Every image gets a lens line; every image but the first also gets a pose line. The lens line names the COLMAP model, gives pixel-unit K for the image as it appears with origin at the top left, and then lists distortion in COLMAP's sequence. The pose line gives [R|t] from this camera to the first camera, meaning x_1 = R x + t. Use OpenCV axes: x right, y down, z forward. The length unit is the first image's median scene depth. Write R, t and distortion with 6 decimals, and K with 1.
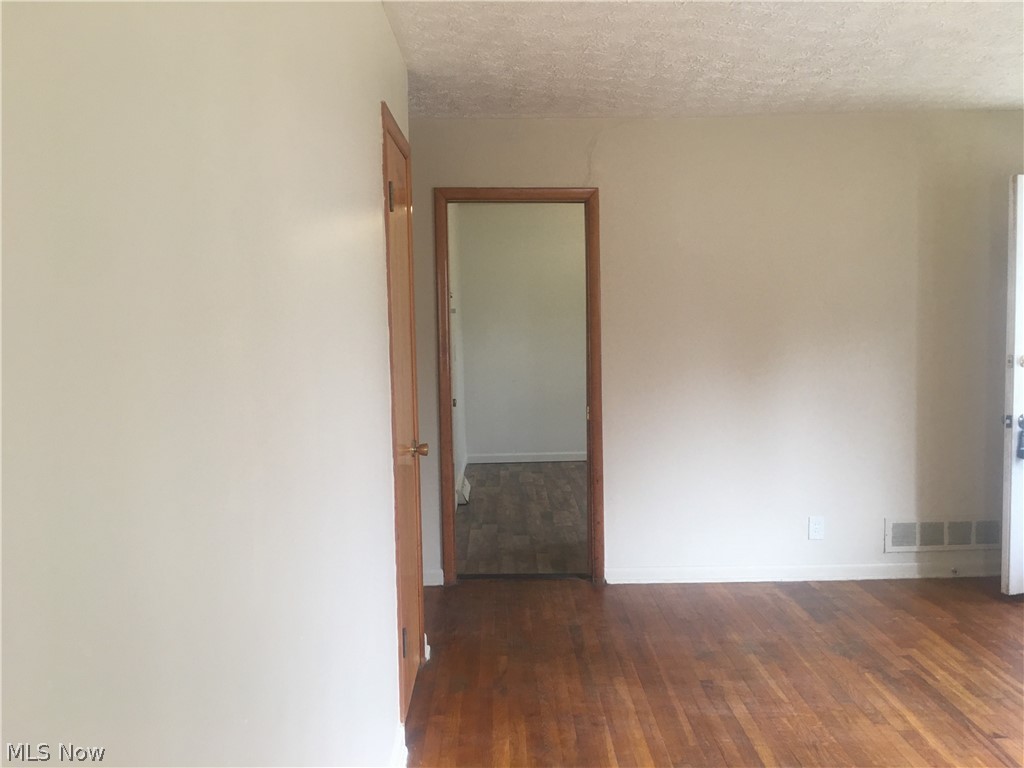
lens RADIAL K [[871.0, 0, 516.1], [0, 871.0, 377.5], [0, 0, 1]] dist [0.097974, -0.140031]
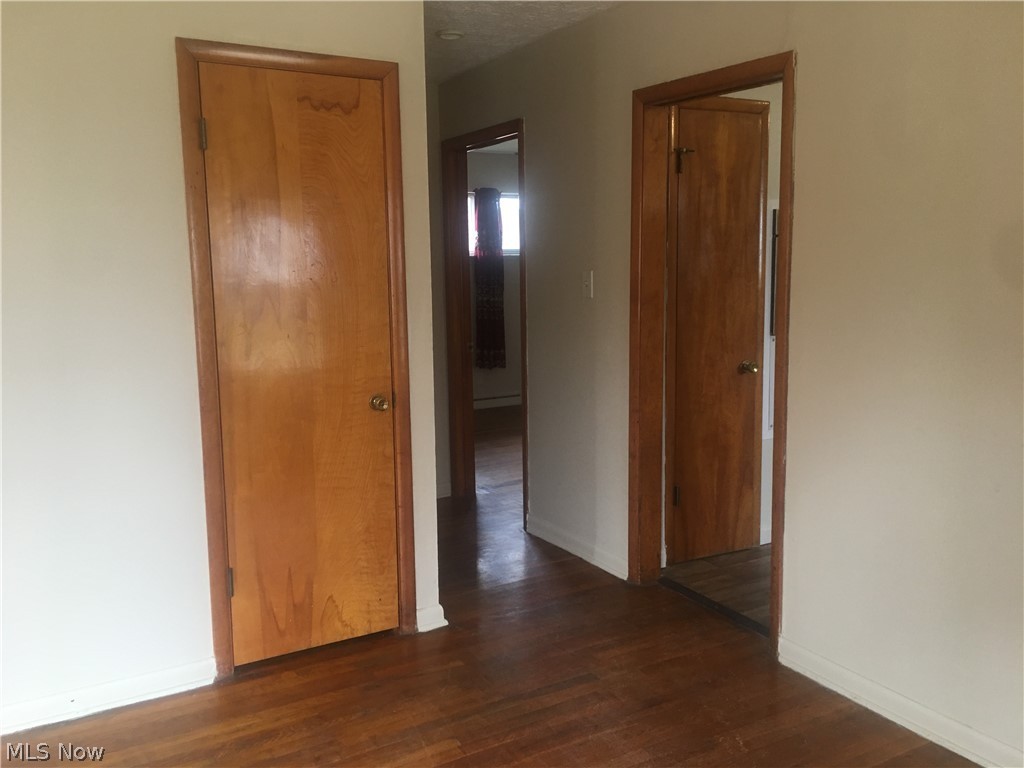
lens RADIAL K [[877.0, 0, 510.7], [0, 877.0, 376.1], [0, 0, 1]] dist [0.087257, -0.126445]
pose [[0.488609, 0.131561, -0.862527, 0.681725], [-0.059720, 0.991291, 0.117371, -0.056699], [0.870456, -0.005838, 0.492211, 0.601911]]
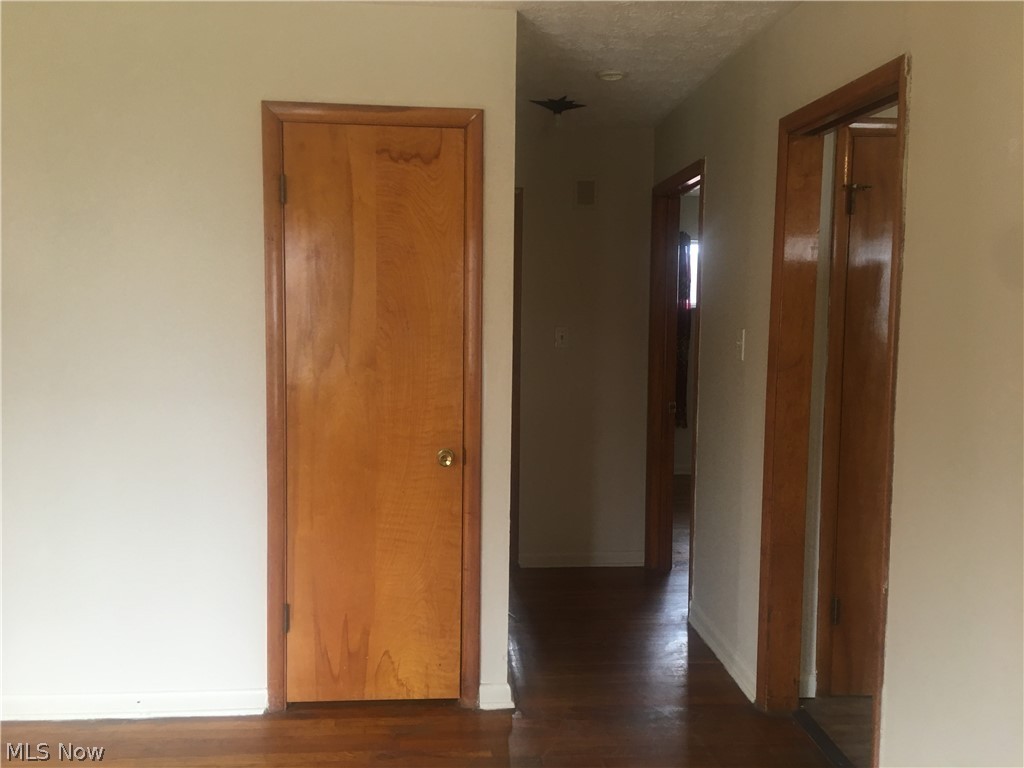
lens RADIAL K [[871.0, 0, 516.1], [0, 871.0, 377.5], [0, 0, 1]] dist [0.097974, -0.140031]
pose [[0.053765, 0.103545, -0.993171, 0.693205], [-0.084348, 0.991525, 0.098807, -0.083633], [0.994985, 0.078459, 0.062043, 0.915331]]
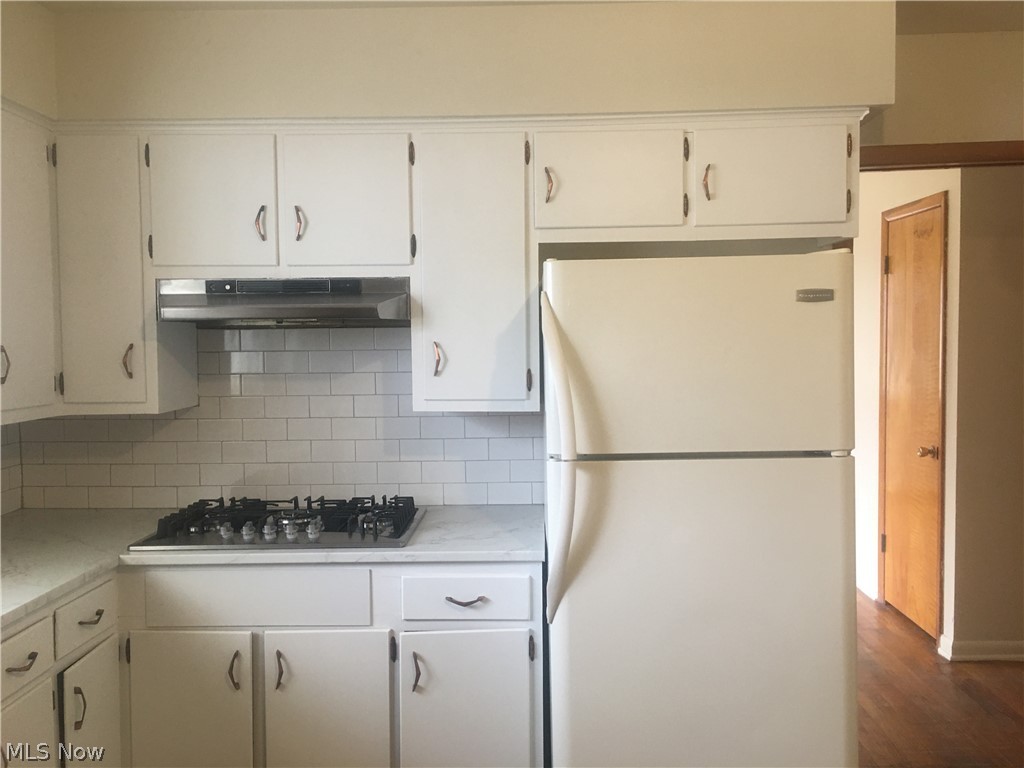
lens RADIAL K [[876.4, 0, 521.3], [0, 876.4, 379.1], [0, 0, 1]] dist [0.092420, -0.139500]
pose [[-0.998453, 0.024264, 0.050020, 0.347198], [0.030151, 0.992253, 0.120519, -0.163042], [-0.046708, 0.121840, -0.991450, 2.012022]]
